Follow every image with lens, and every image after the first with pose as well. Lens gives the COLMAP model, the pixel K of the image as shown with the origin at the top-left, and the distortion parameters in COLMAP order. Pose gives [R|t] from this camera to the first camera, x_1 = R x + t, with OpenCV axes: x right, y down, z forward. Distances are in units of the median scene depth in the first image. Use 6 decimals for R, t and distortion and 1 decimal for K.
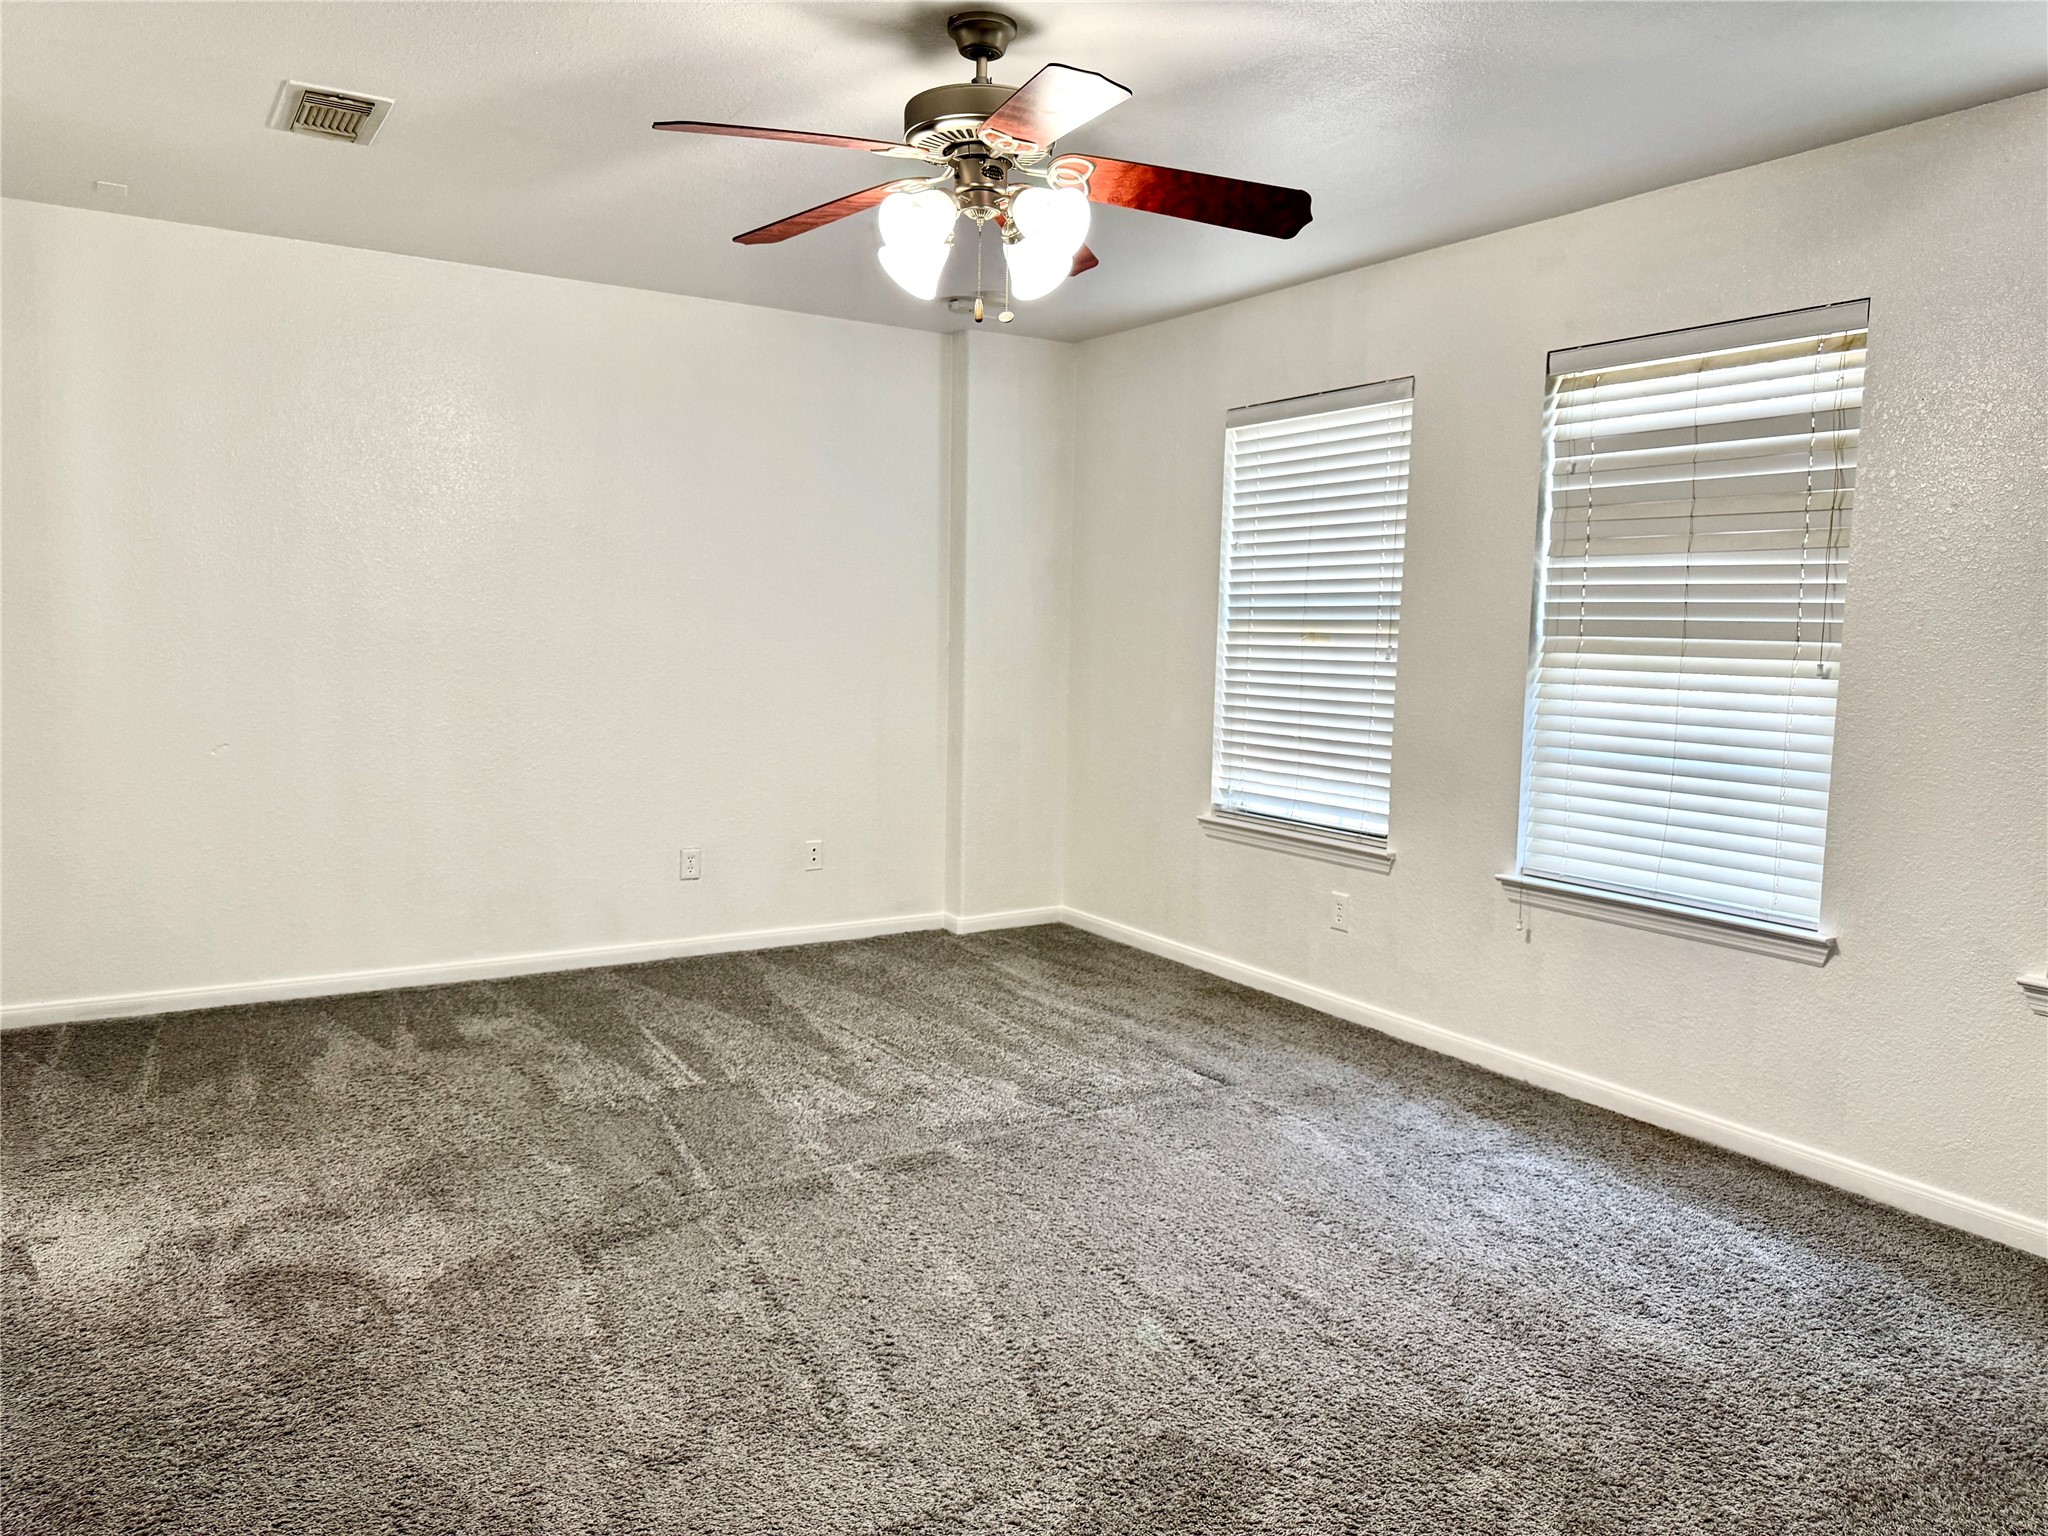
lens RADIAL K [[1440.2, 0, 1036.1], [0, 1440.2, 743.7], [0, 0, 1]] dist [0.129281, -0.227008]
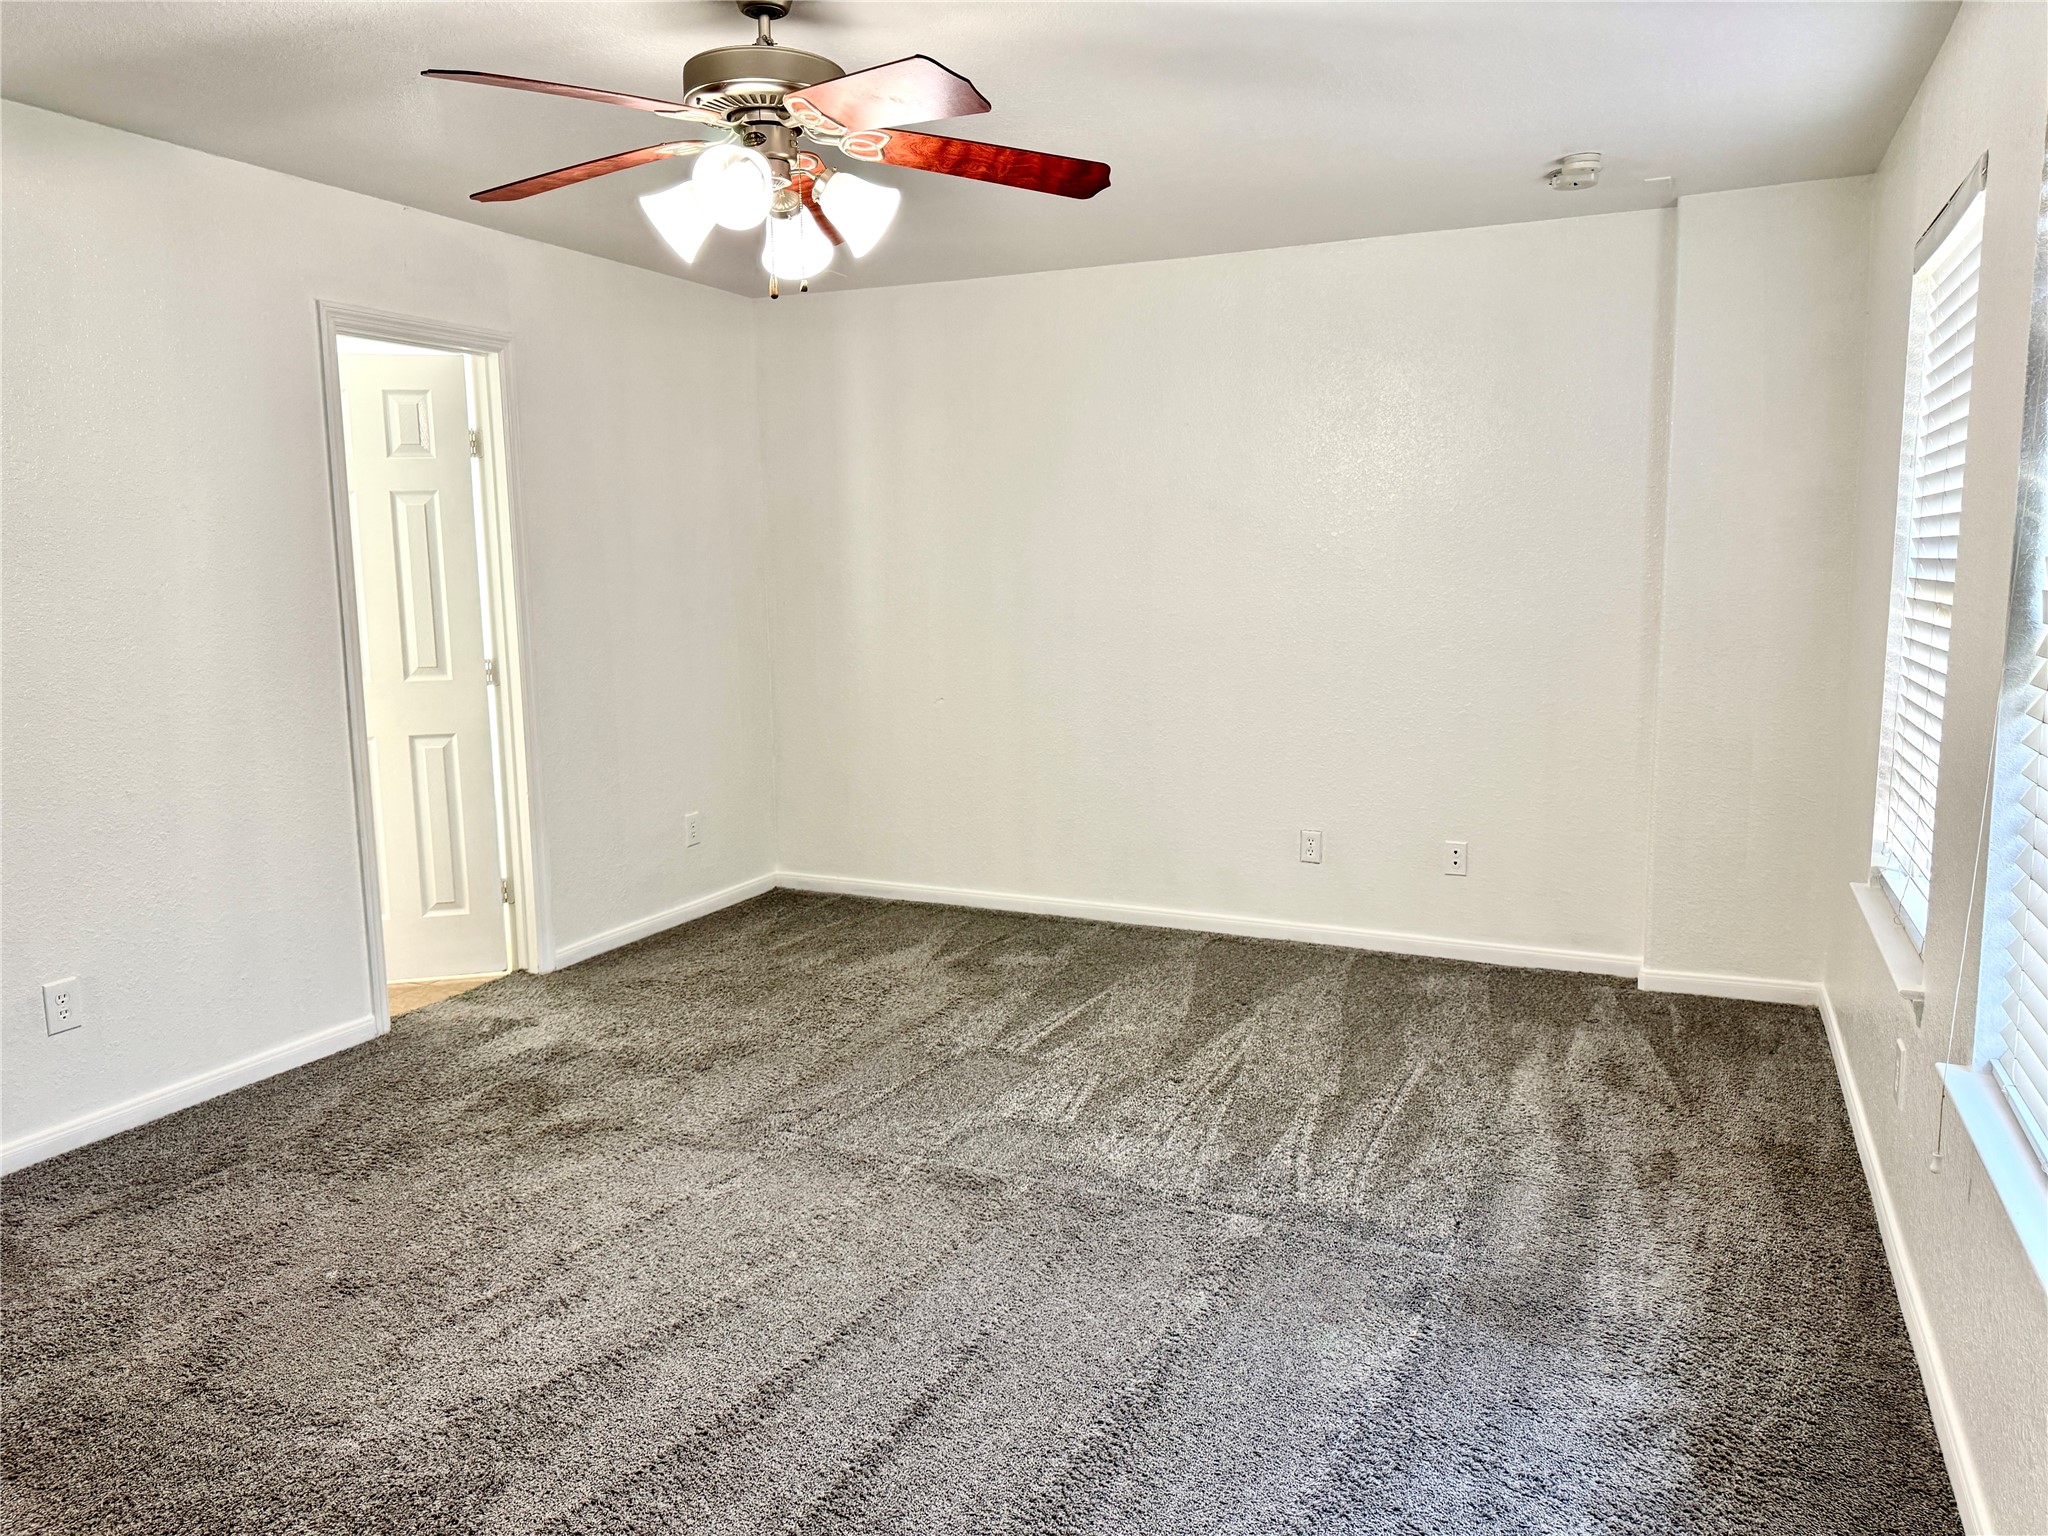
lens RADIAL K [[1427.1, 0, 1021.3], [0, 1427.1, 794.2], [0, 0, 1]] dist [0.191670, -0.406834]
pose [[0.548879, 0.109297, -0.828726, 0.506986], [-0.047474, 0.993891, 0.099637, -0.042039], [0.834553, -0.015345, 0.550714, 0.382249]]
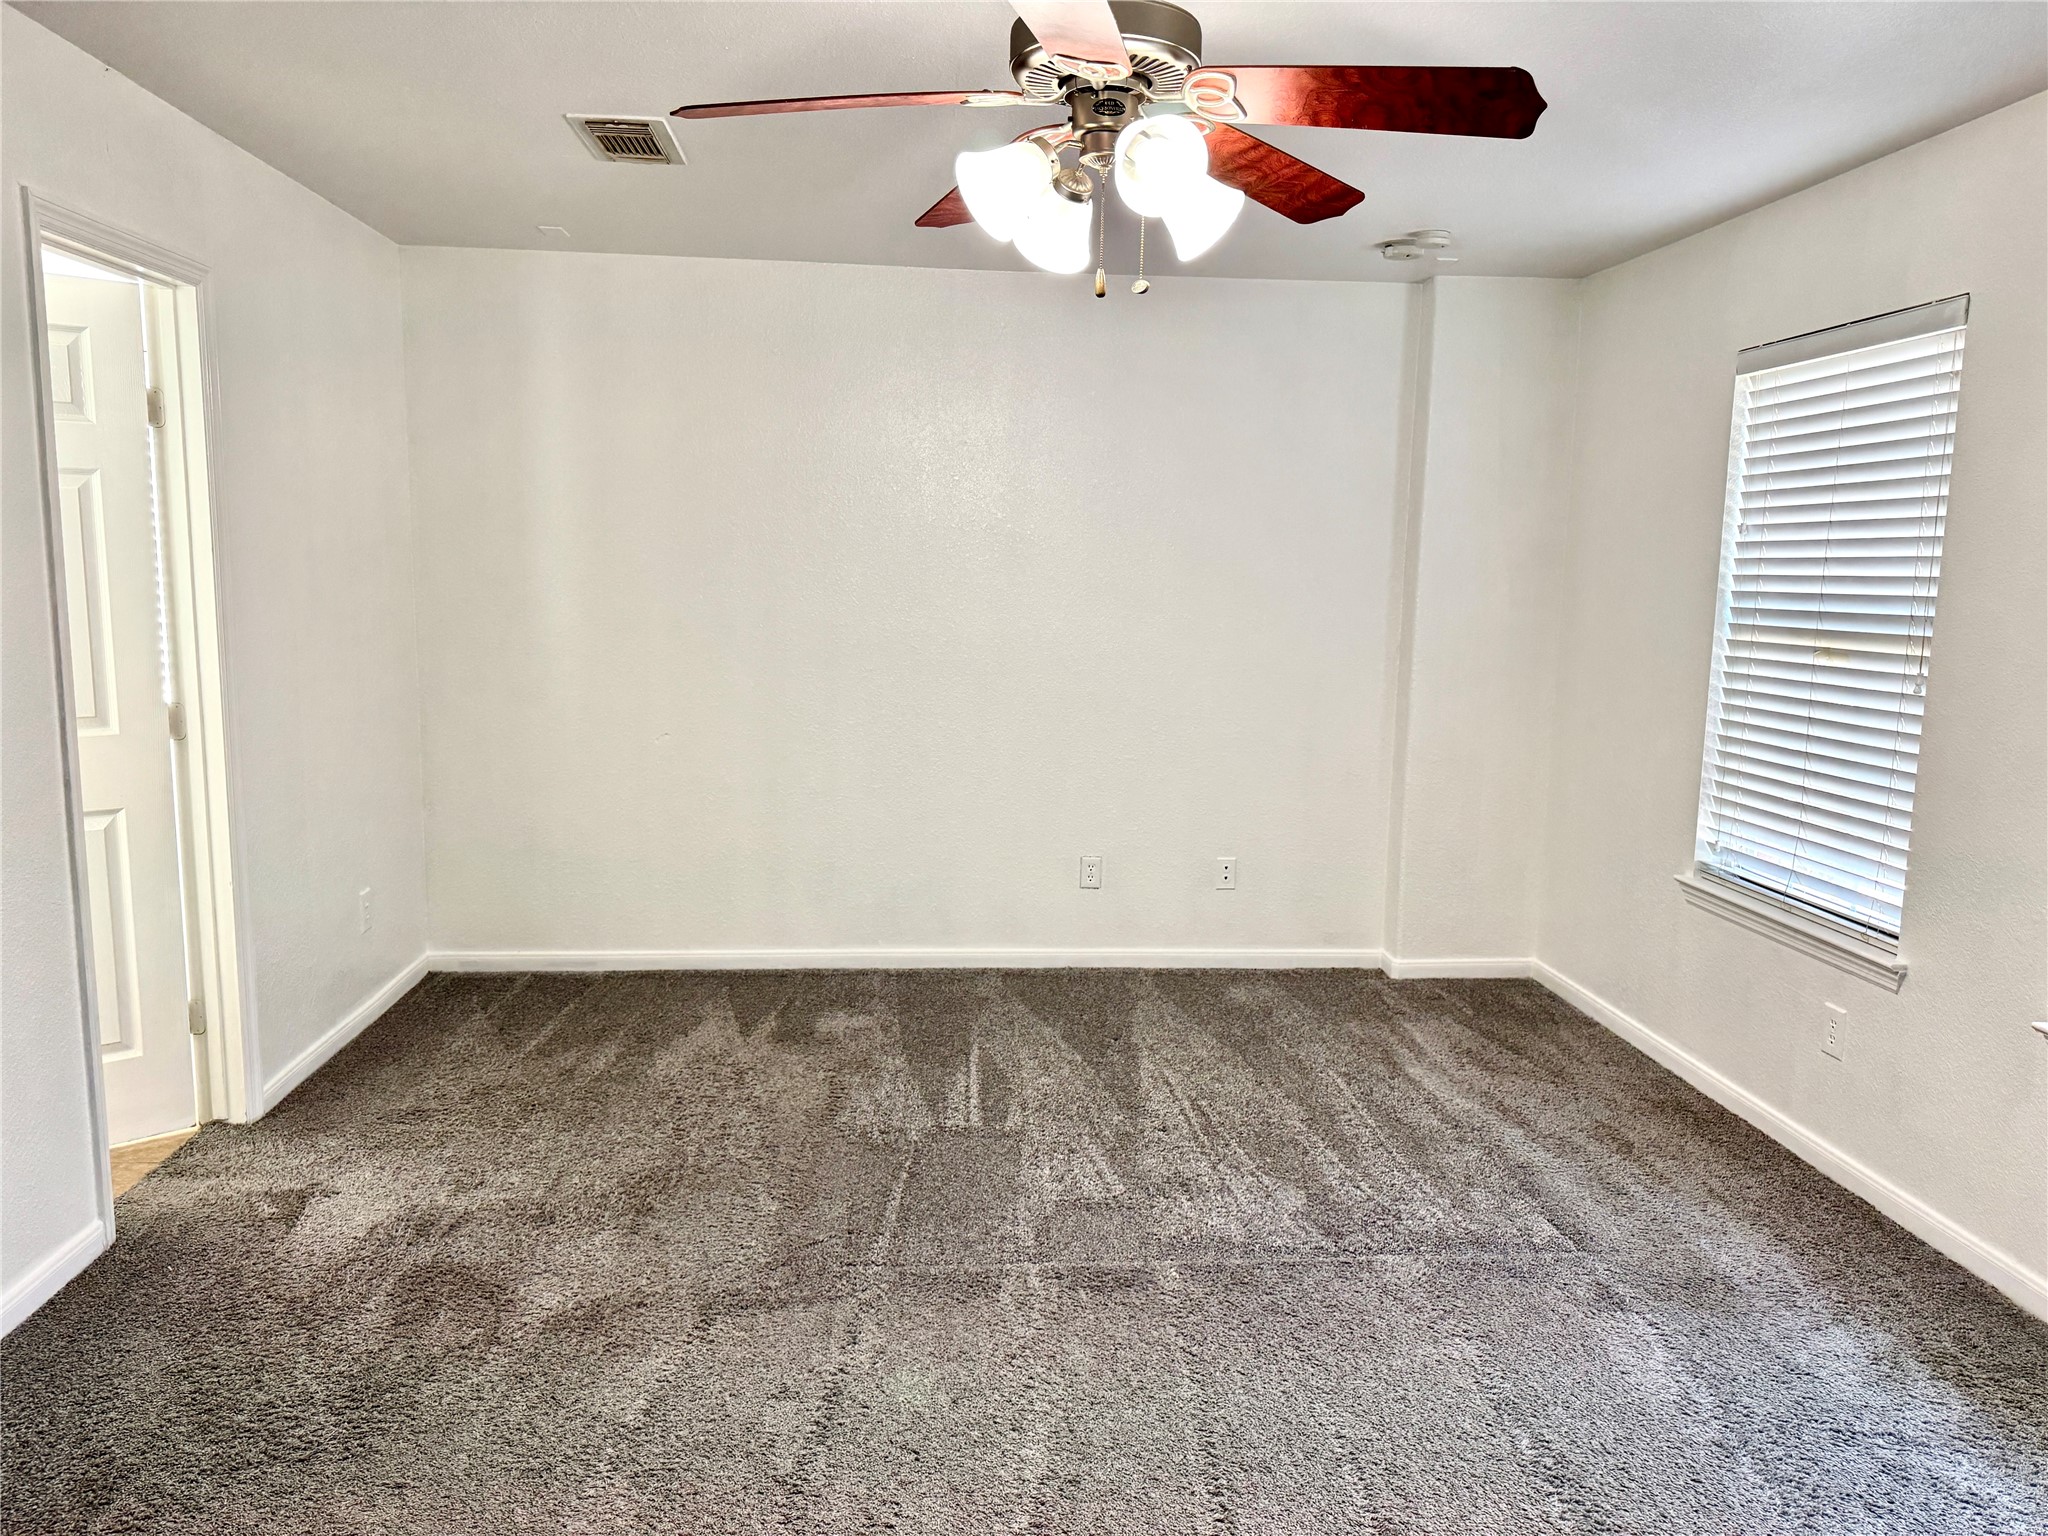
lens RADIAL K [[1443.9, 0, 1031.1], [0, 1443.9, 726.2], [0, 0, 1]] dist [0.106398, -0.161511]
pose [[0.886252, 0.046314, -0.460882, 0.190679], [-0.038396, 0.998910, 0.026547, -0.043697], [0.461609, -0.005831, 0.887064, 0.159306]]
